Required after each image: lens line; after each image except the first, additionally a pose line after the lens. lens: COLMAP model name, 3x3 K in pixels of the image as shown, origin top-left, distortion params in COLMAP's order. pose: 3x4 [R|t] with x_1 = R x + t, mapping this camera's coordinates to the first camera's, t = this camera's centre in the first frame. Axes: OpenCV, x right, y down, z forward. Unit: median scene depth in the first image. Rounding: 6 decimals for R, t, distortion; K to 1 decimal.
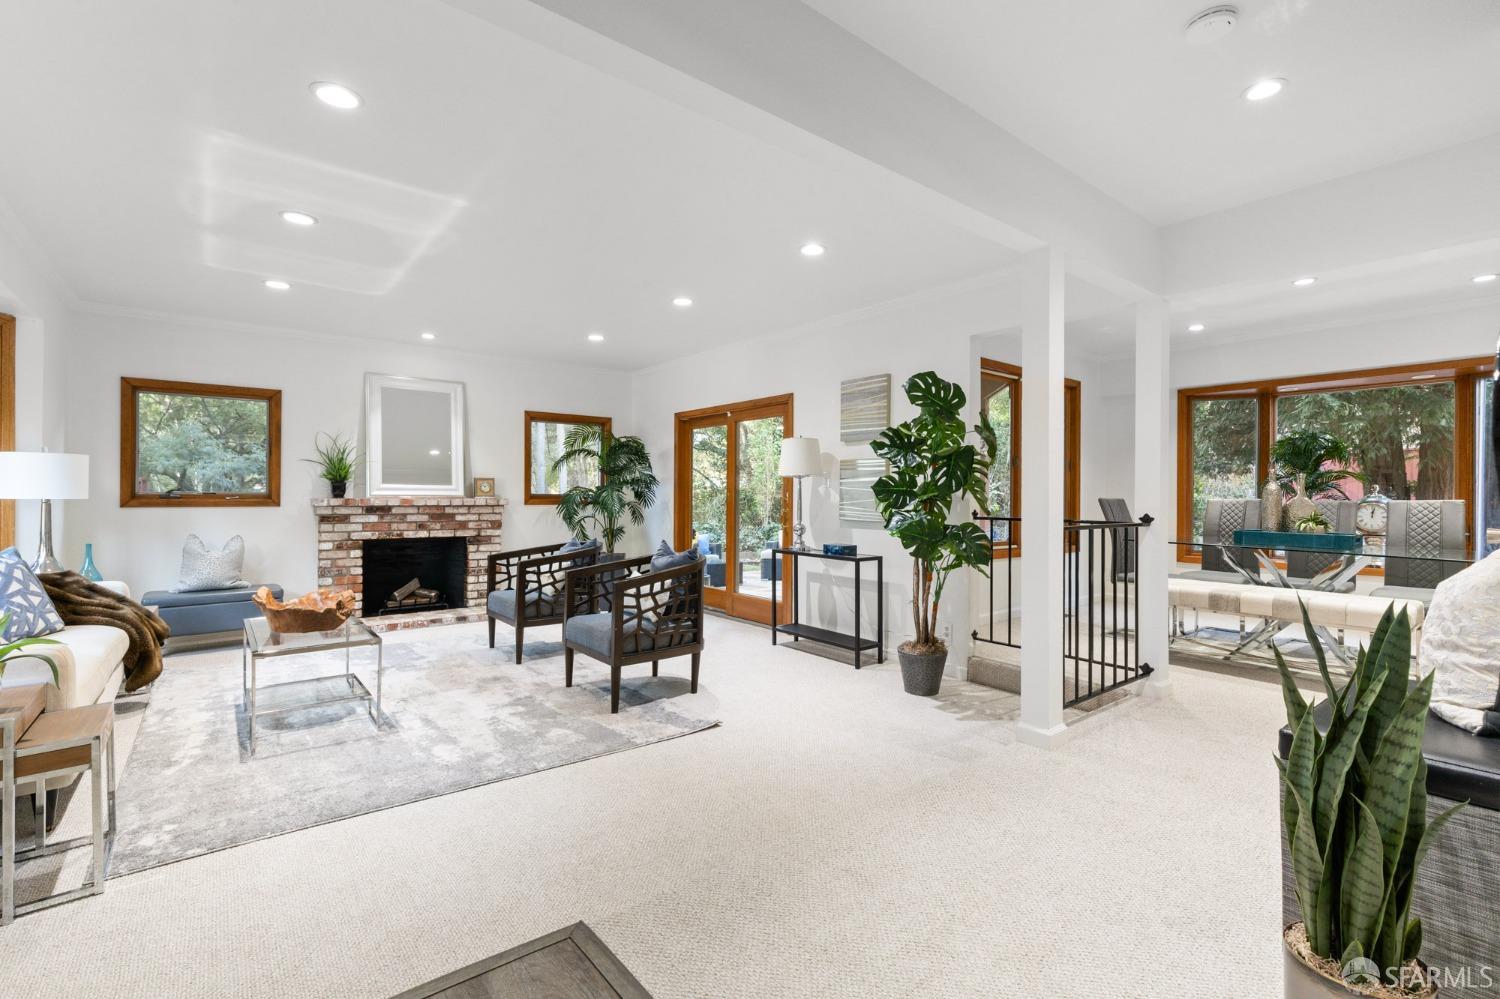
lens RADIAL K [[676.7, 0, 762.1], [0, 676.7, 499.7], [0, 0, 1]] dist [0.003928, 0.000381]
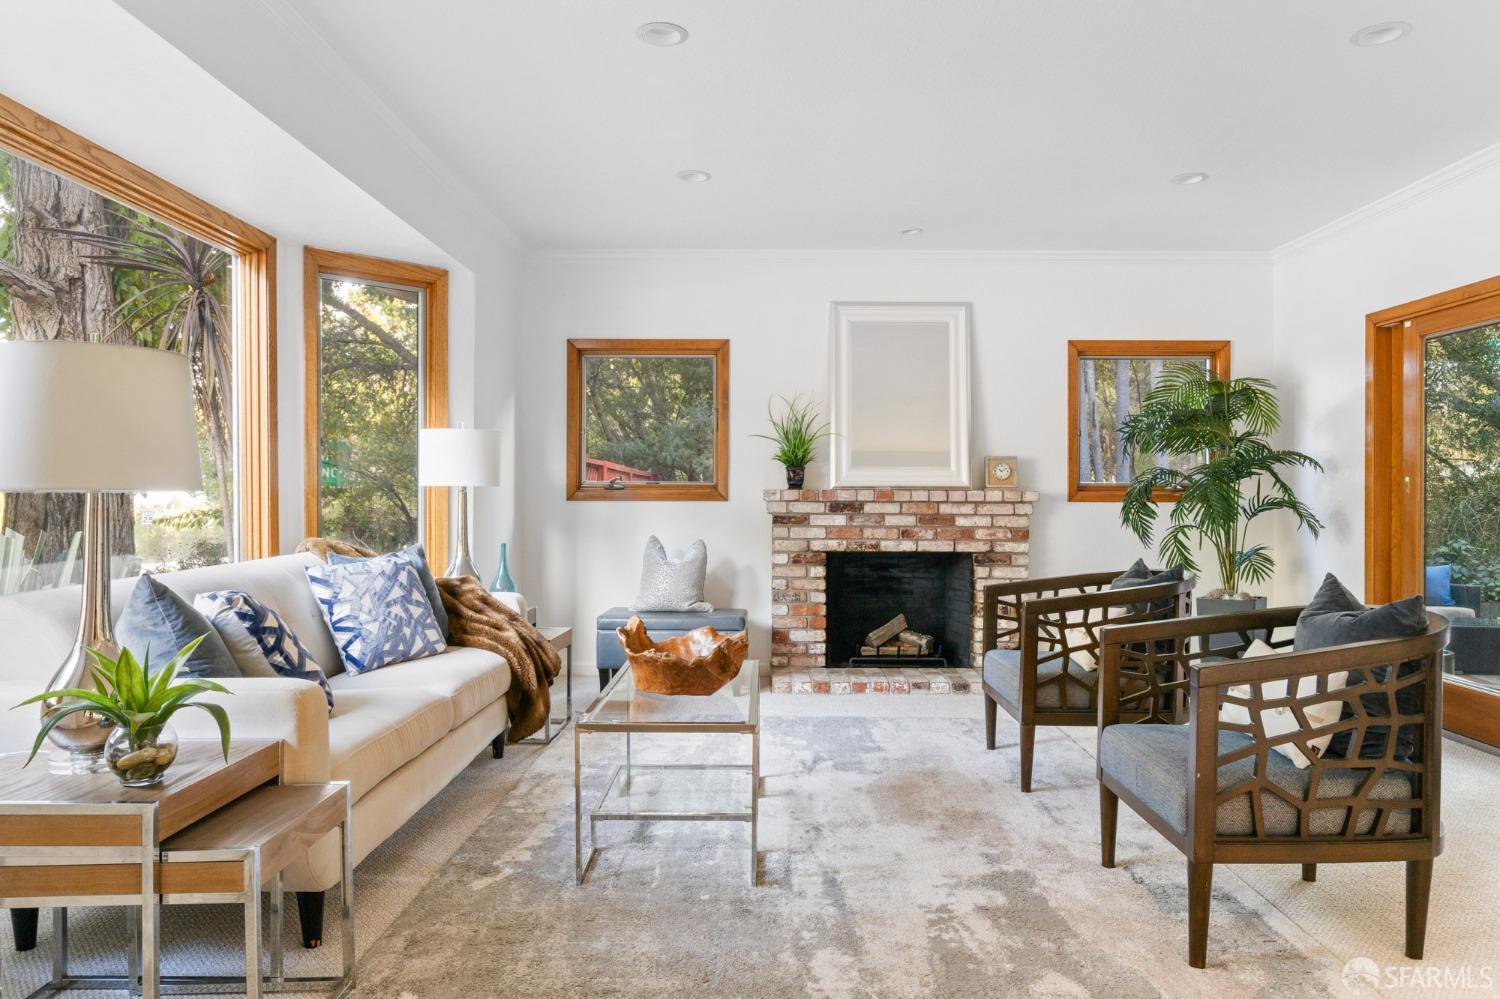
lens RADIAL K [[987.4, 0, 756.2], [0, 987.4, 489.8], [0, 0, 1]] dist [-0.005667, -0.001953]
pose [[0.770513, -0.005358, -0.637402, -0.023253], [-0.003473, 0.999915, -0.012603, 0.013186], [0.637415, 0.011924, 0.770428, 0.249611]]
